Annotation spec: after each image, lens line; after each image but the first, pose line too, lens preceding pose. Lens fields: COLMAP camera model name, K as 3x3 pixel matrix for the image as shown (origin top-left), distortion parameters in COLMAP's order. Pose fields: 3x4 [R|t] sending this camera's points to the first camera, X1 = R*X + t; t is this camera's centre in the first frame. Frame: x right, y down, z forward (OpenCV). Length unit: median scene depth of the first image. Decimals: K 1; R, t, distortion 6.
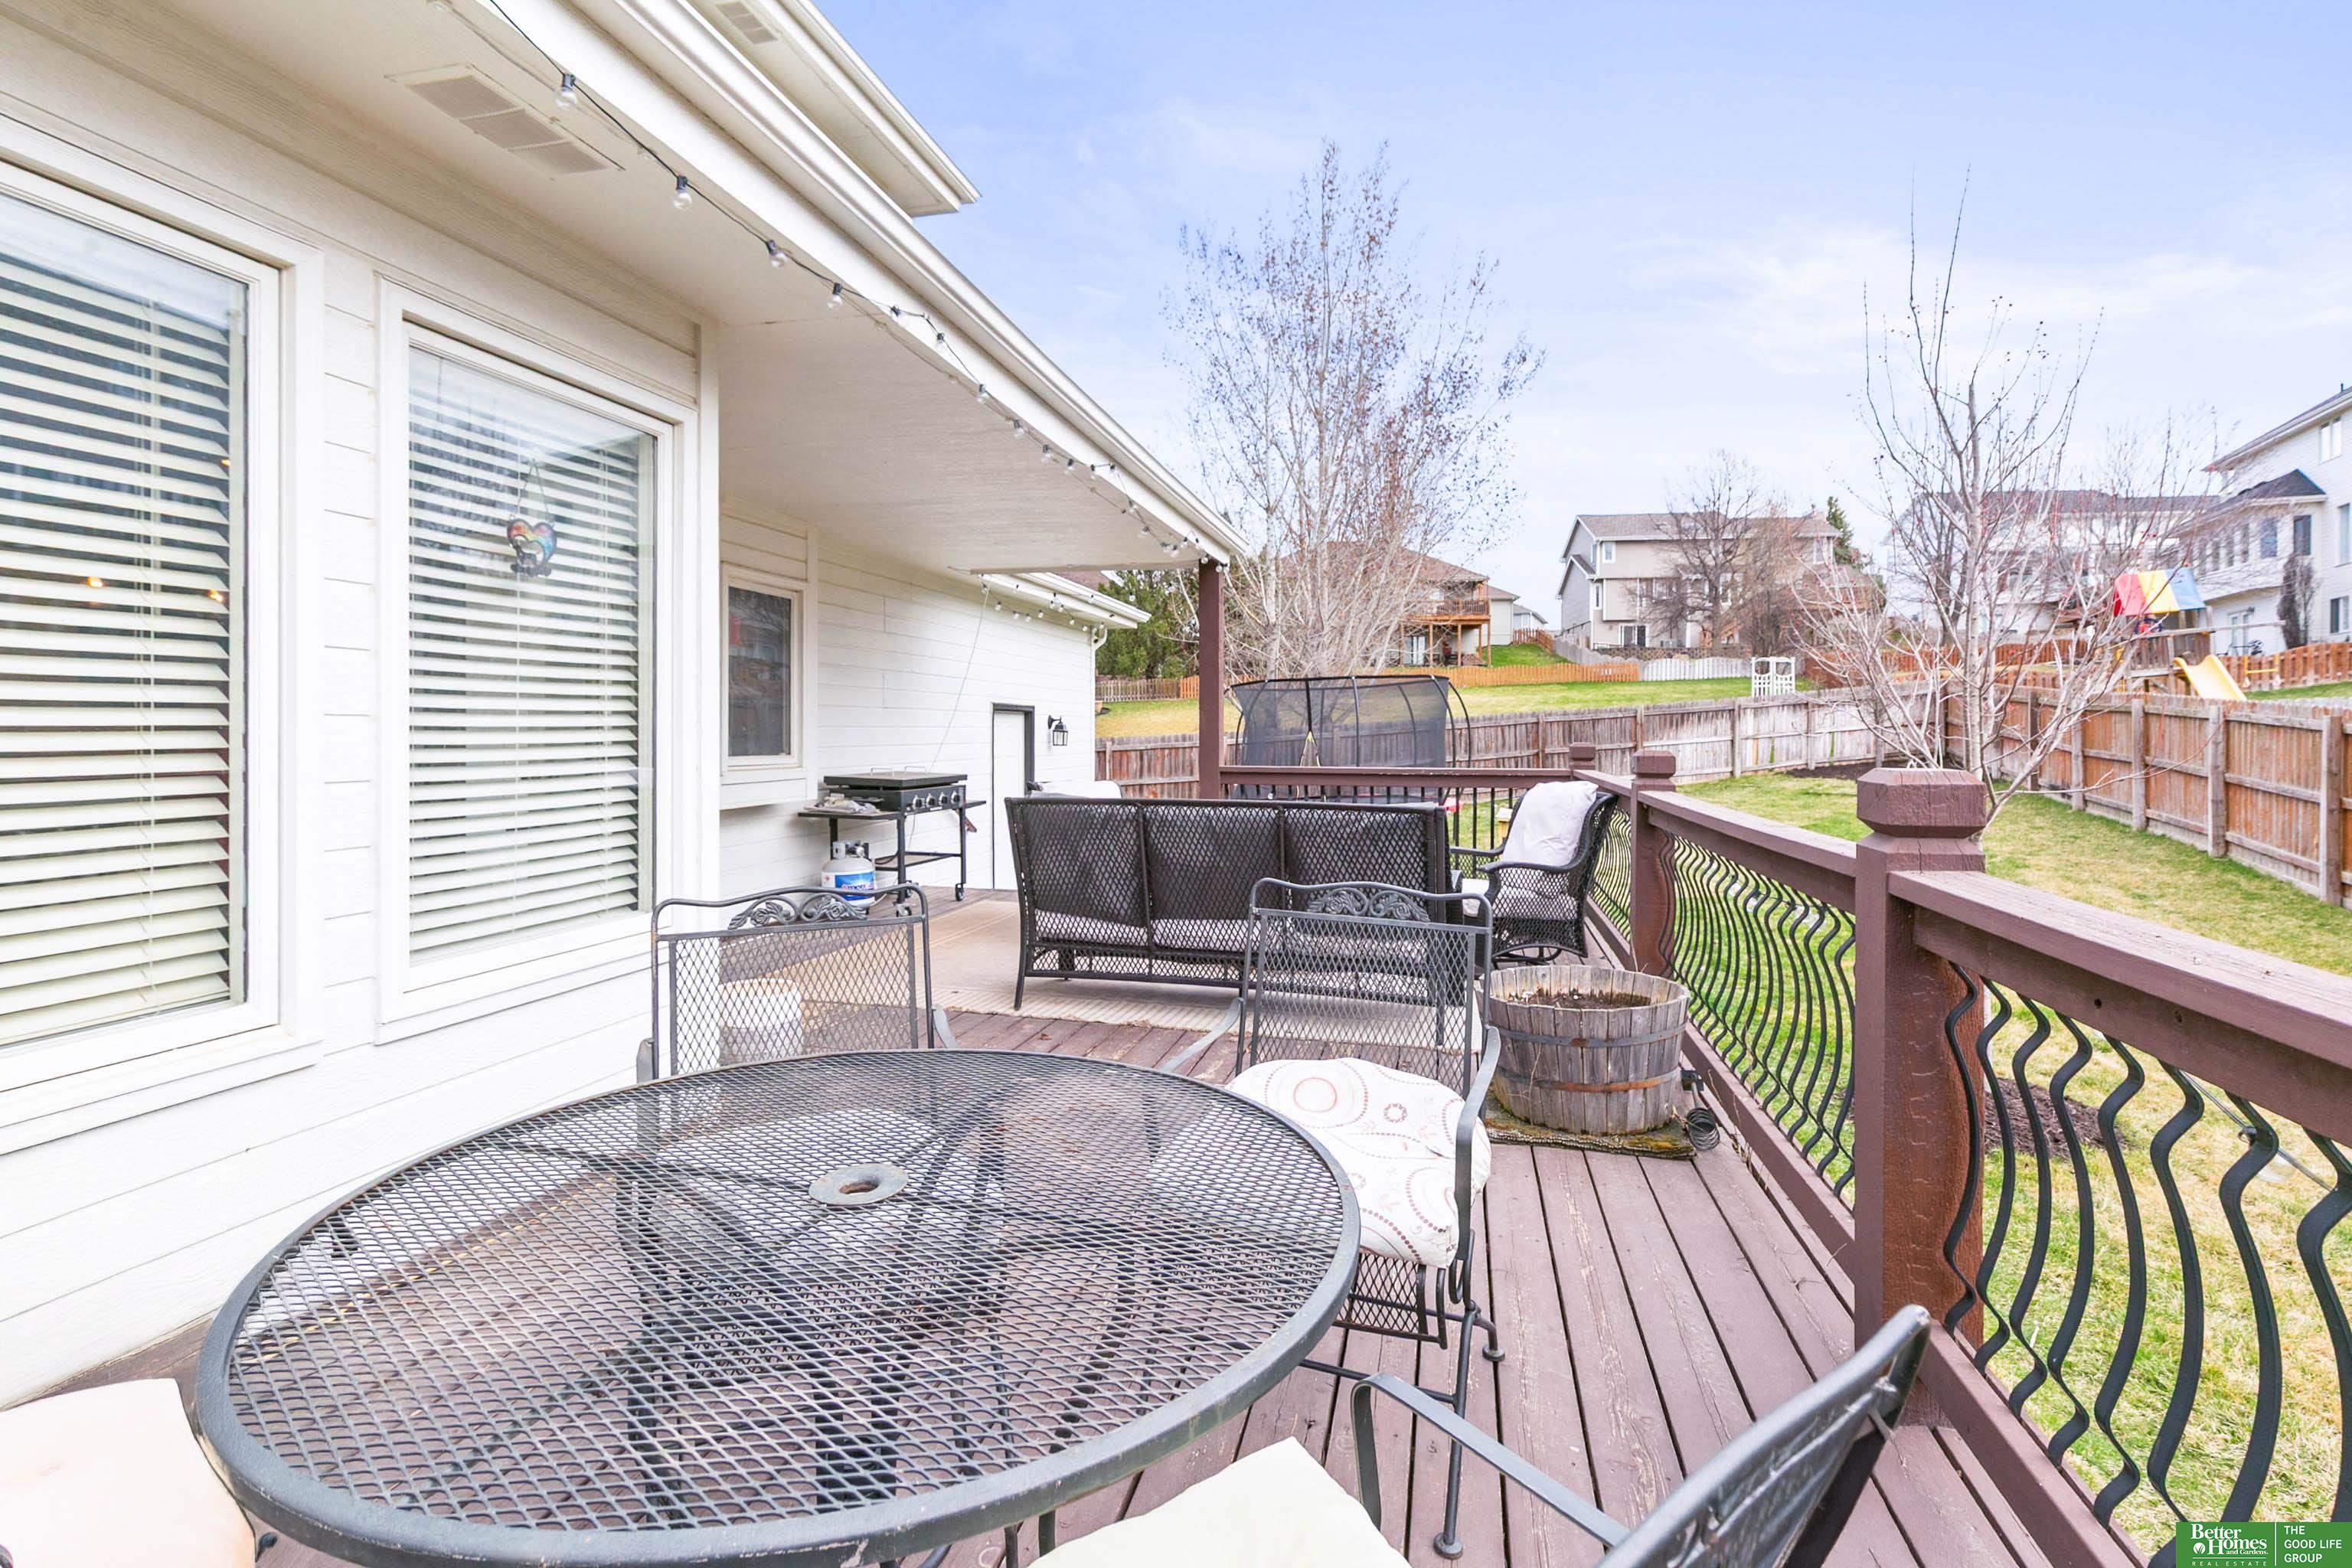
lens RADIAL K [[1066.4, 0, 1187.0], [0, 1066.4, 723.8], [0, 0, 1]] dist [-0.001561, 0.001027]
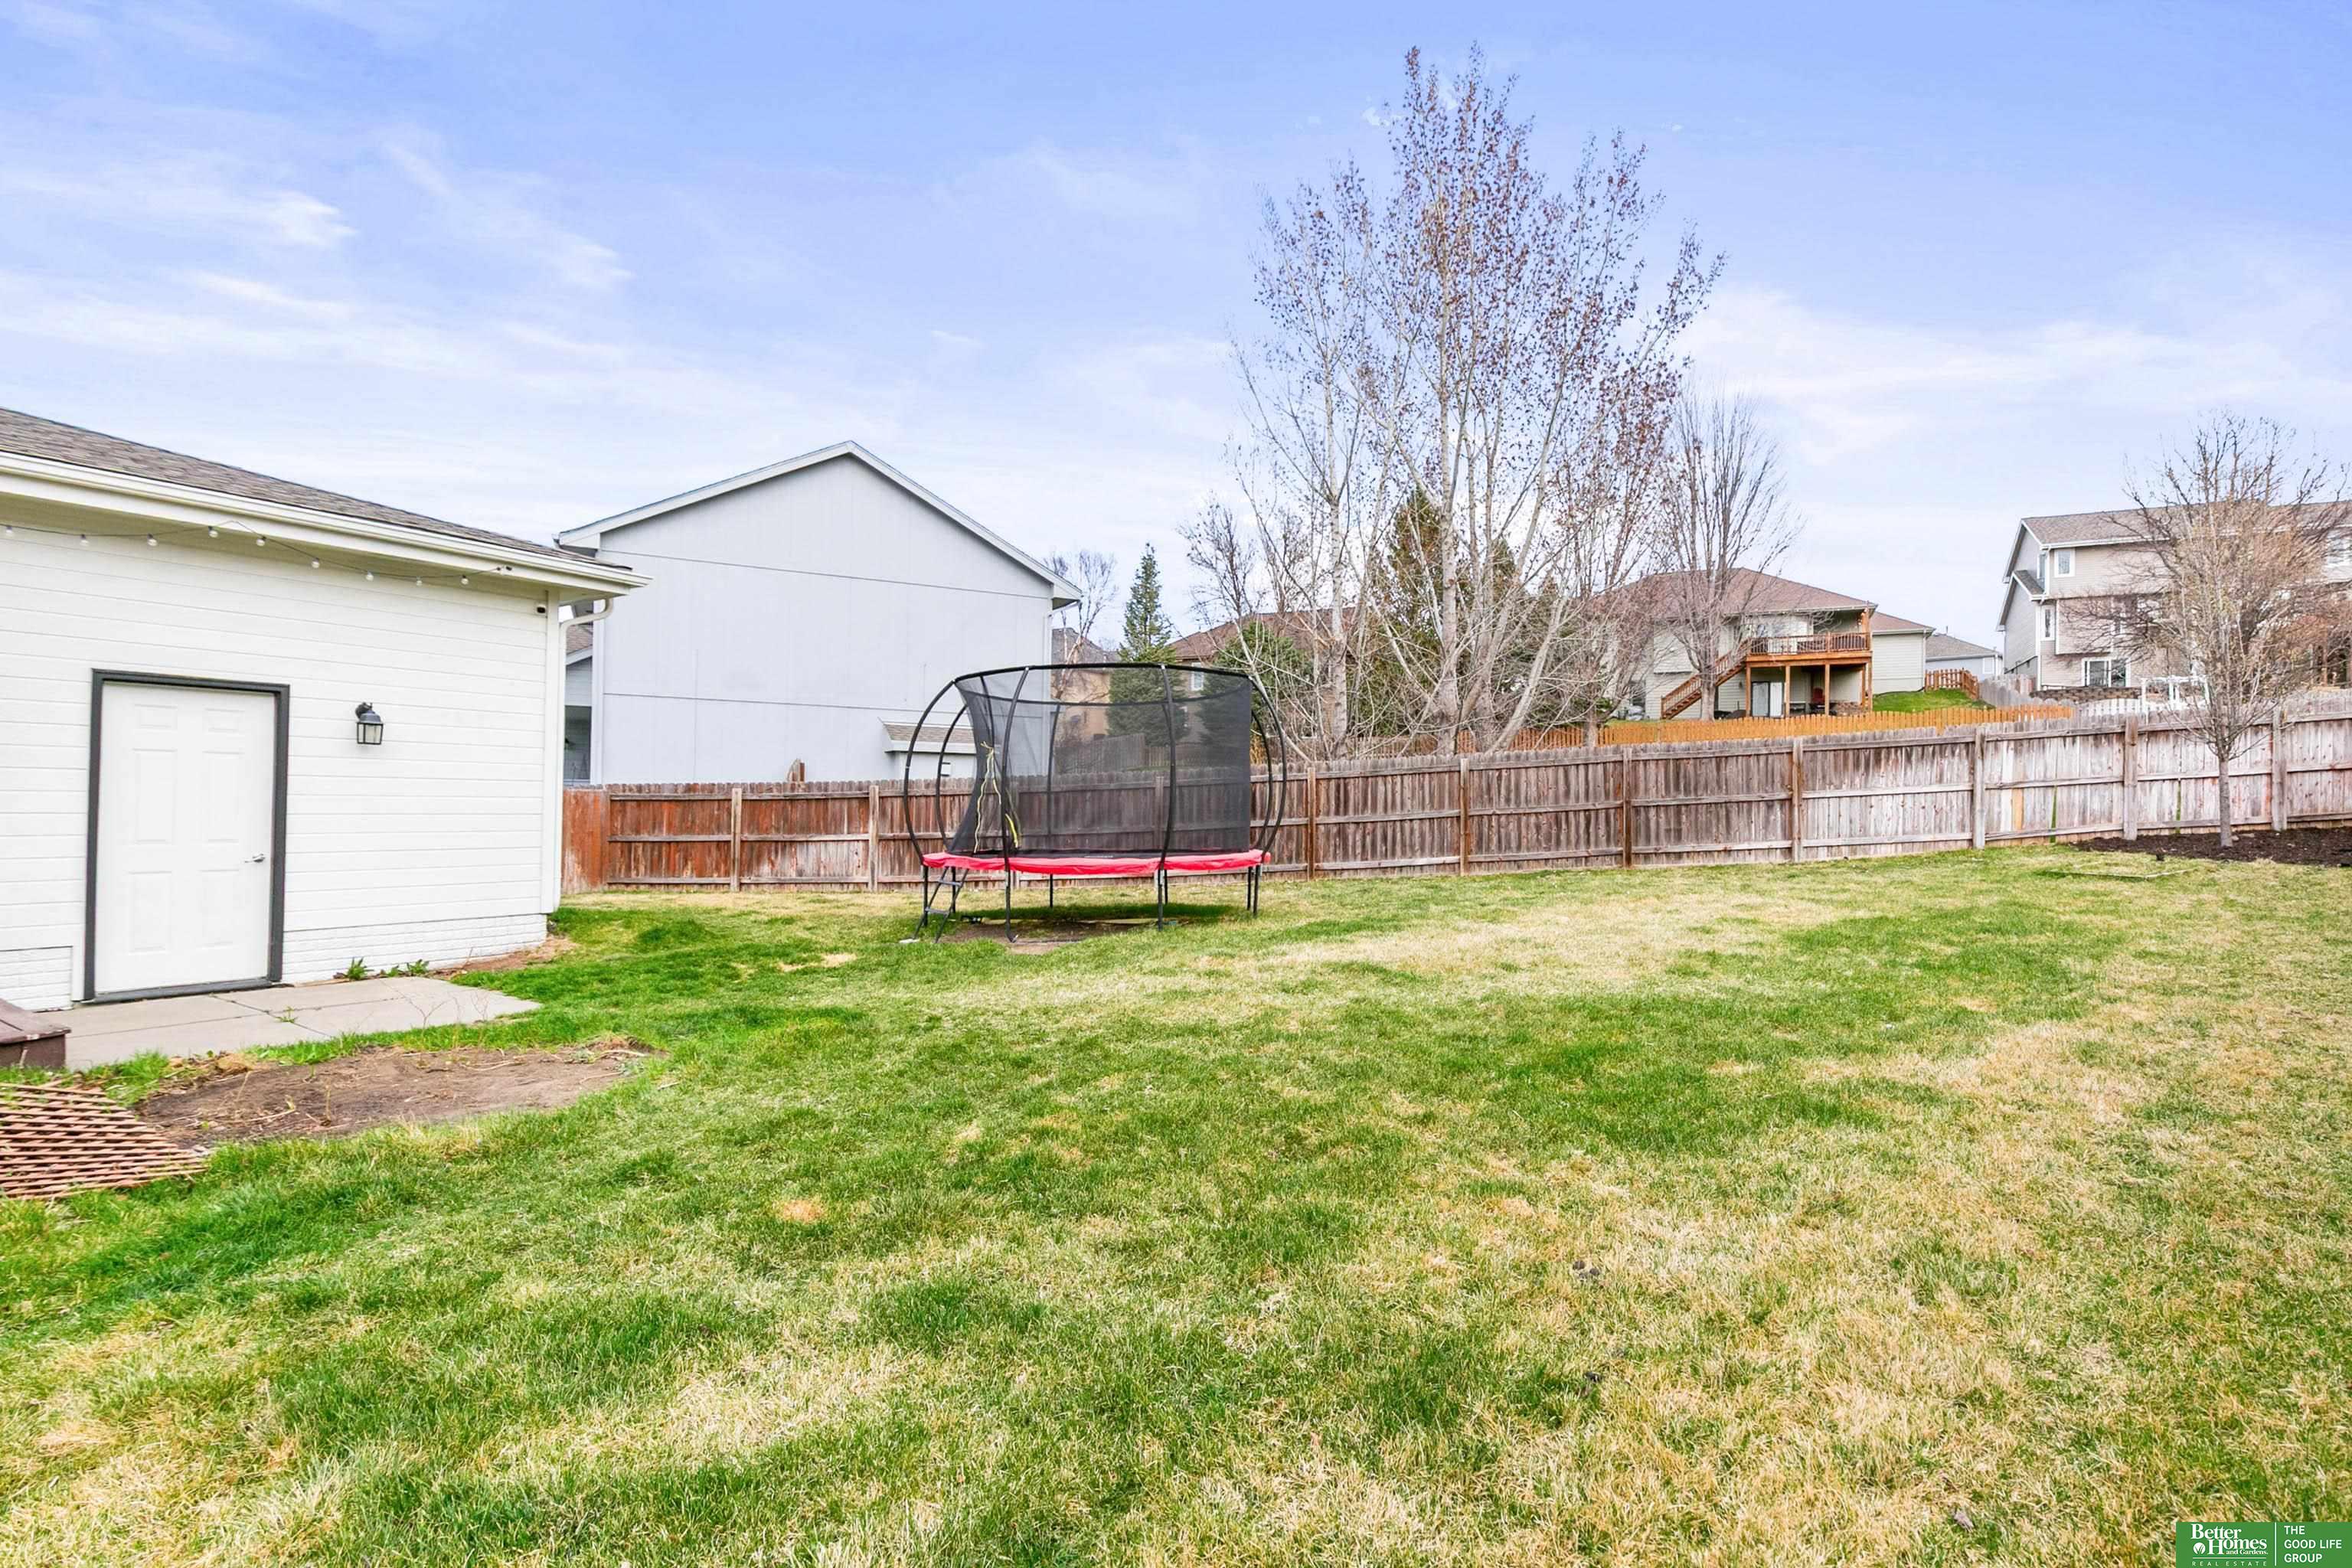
lens RADIAL K [[1066.4, 0, 1161.6], [0, 1066.4, 779.2], [0, 0, 1]] dist [-0.001561, 0.001027]
pose [[0.923073, 0.004764, -0.384596, 0.306931], [-0.010882, 0.999846, -0.013734, 0.022789], [0.384472, 0.016862, 0.922983, 0.222032]]
